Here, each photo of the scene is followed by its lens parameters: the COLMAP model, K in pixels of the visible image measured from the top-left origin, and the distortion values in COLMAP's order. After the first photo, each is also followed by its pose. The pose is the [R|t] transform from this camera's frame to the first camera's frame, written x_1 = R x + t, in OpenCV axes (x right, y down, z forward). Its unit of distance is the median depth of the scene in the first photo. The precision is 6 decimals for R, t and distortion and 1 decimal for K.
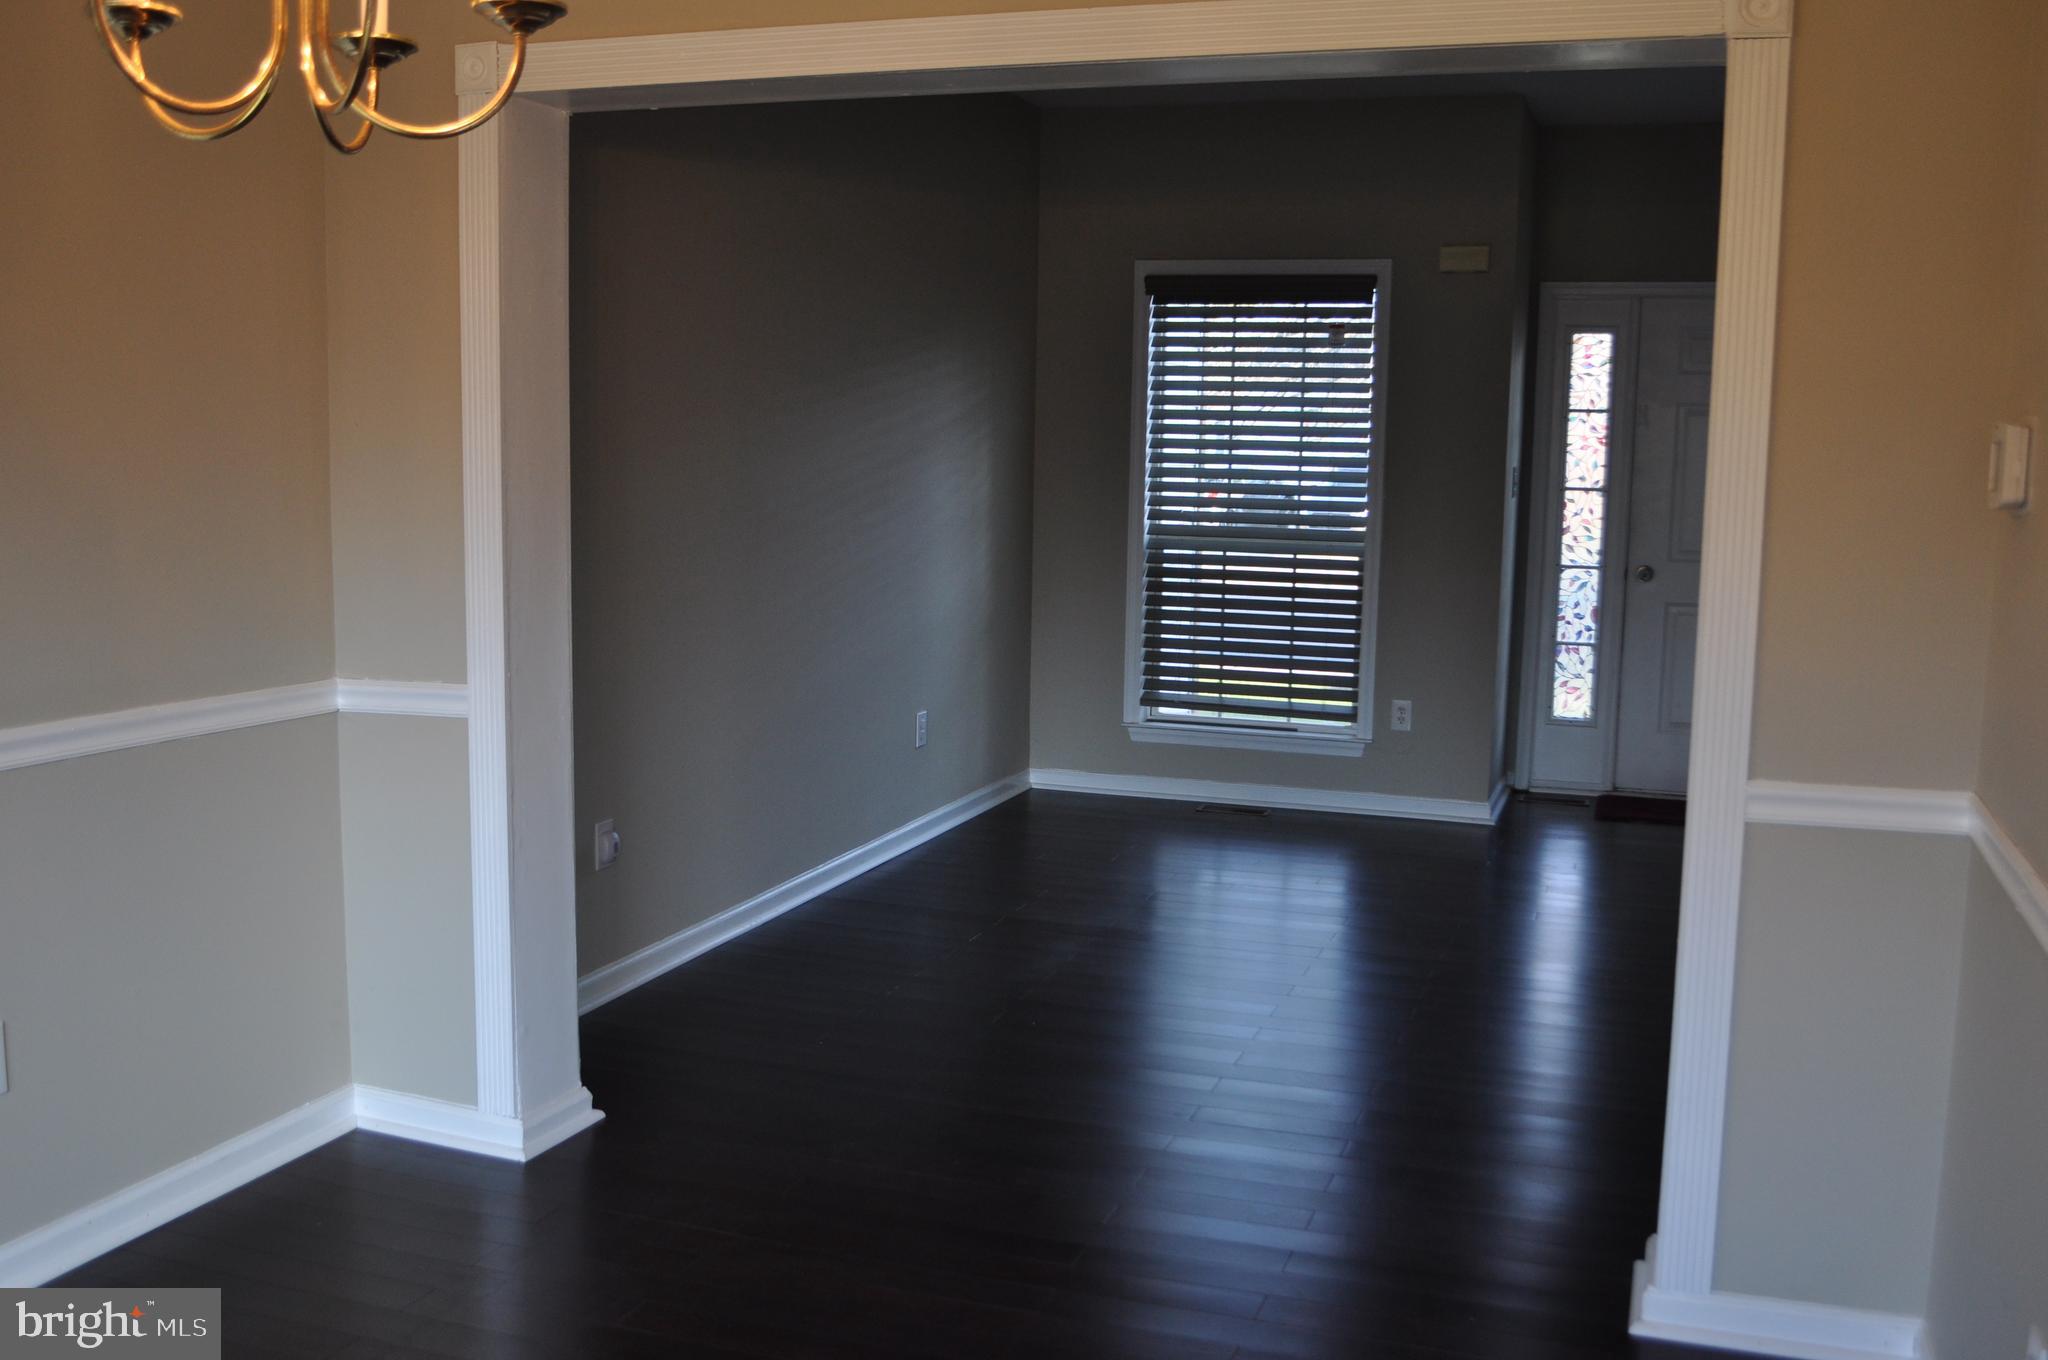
lens RADIAL K [[1927.2, 0, 1033.8], [0, 1927.2, 681.4], [0, 0, 1]] dist [-0.061908, 0.000000]
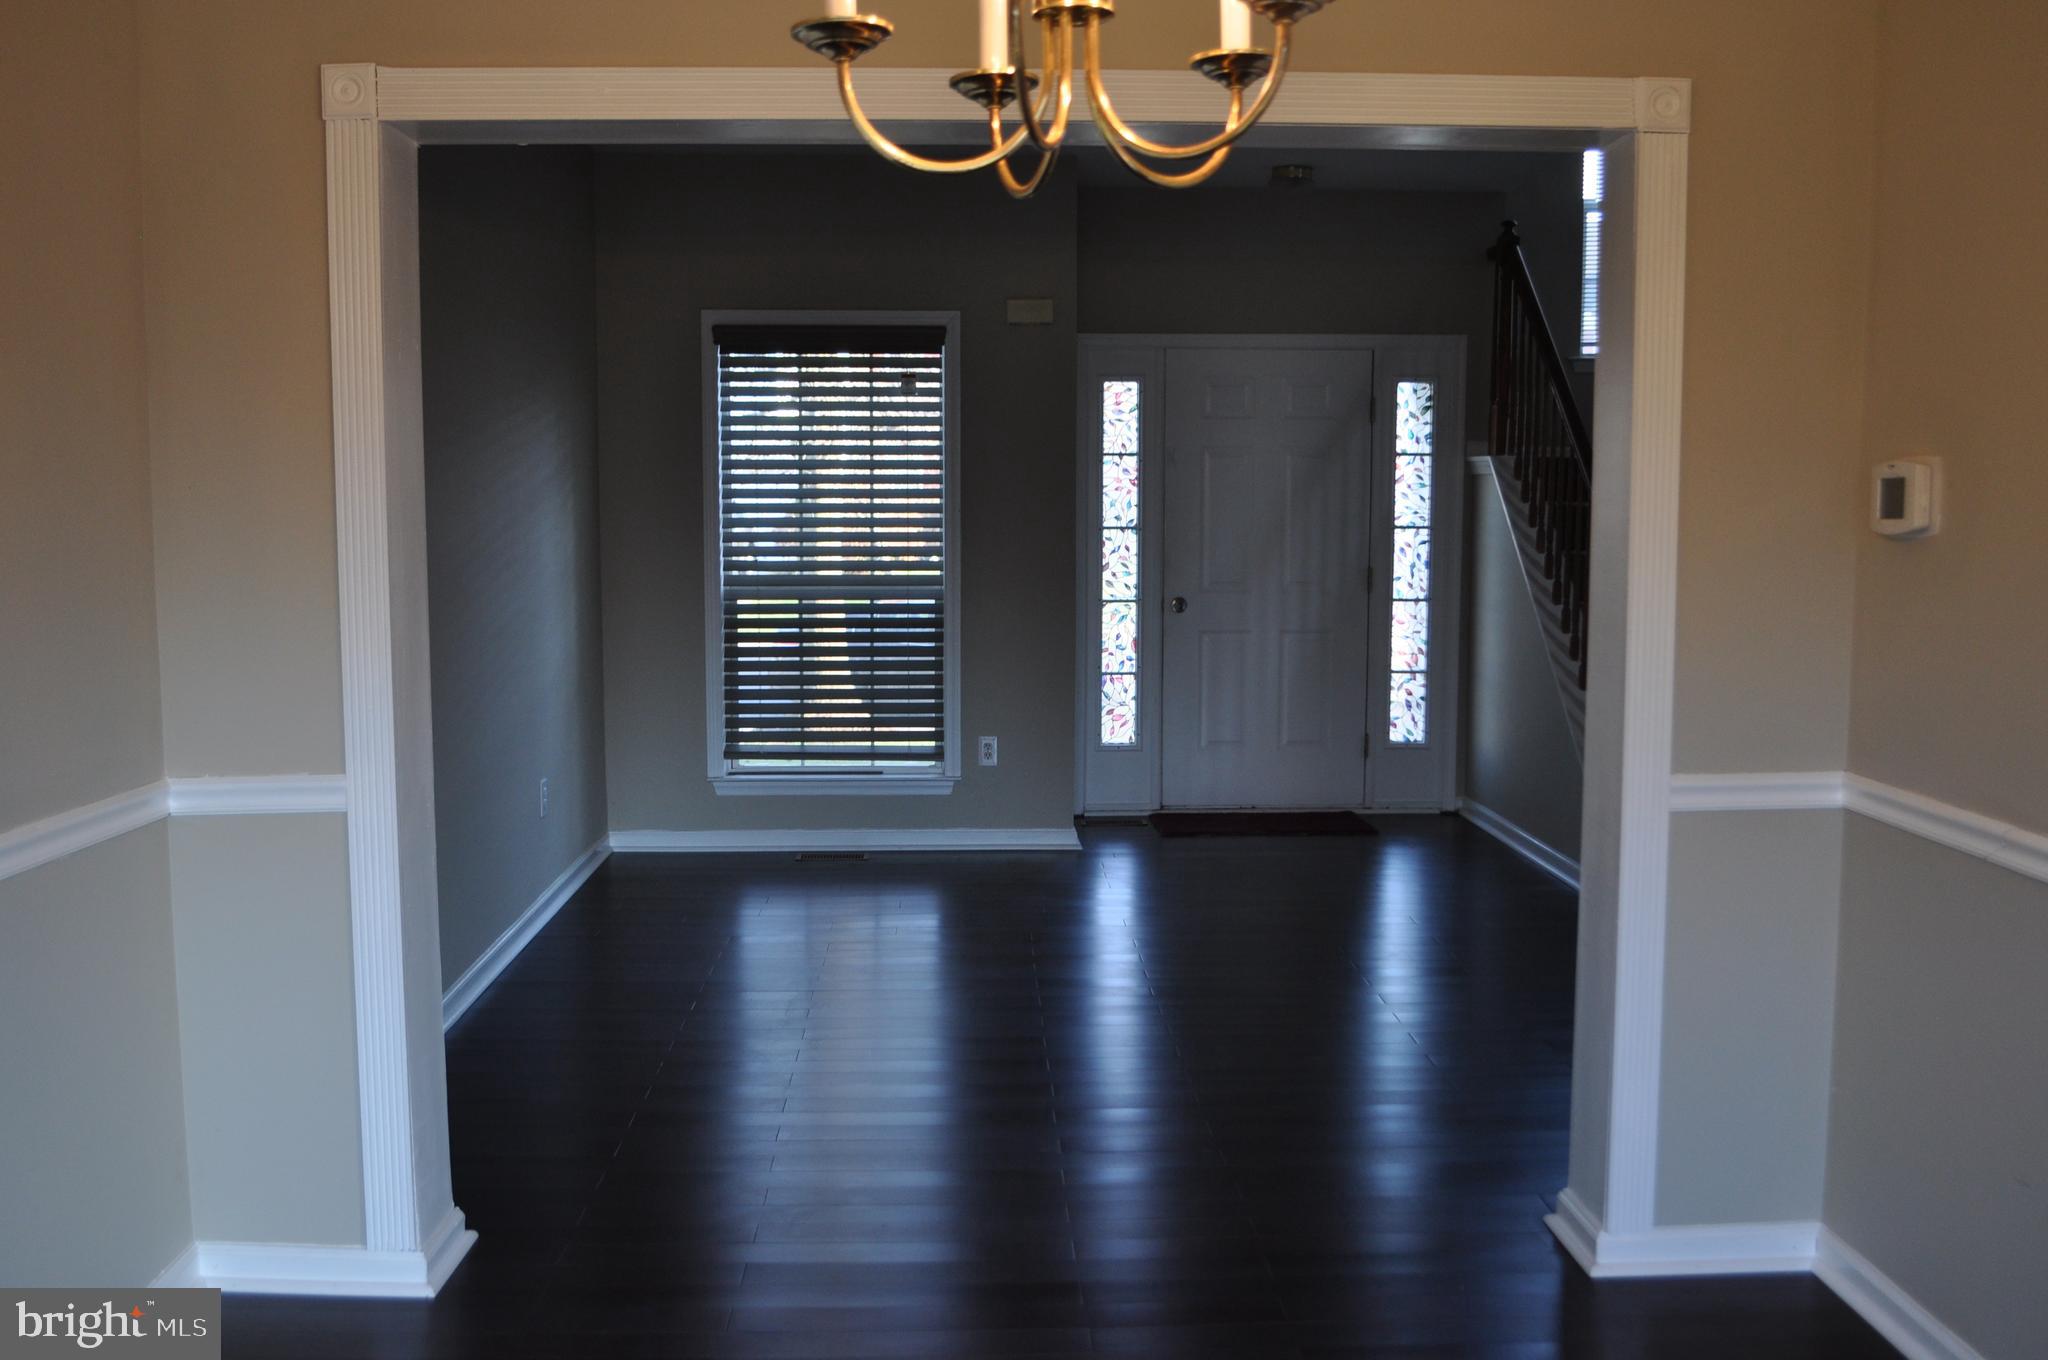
lens RADIAL K [[1927.2, 0, 1029.4], [0, 1927.2, 681.2], [0, 0, 1]] dist [-0.061908, 0.000000]
pose [[0.932234, -0.053009, 0.357951, -0.151539], [0.061513, 0.998029, -0.012405, -0.005436], [-0.356588, 0.033583, 0.933658, 0.023805]]
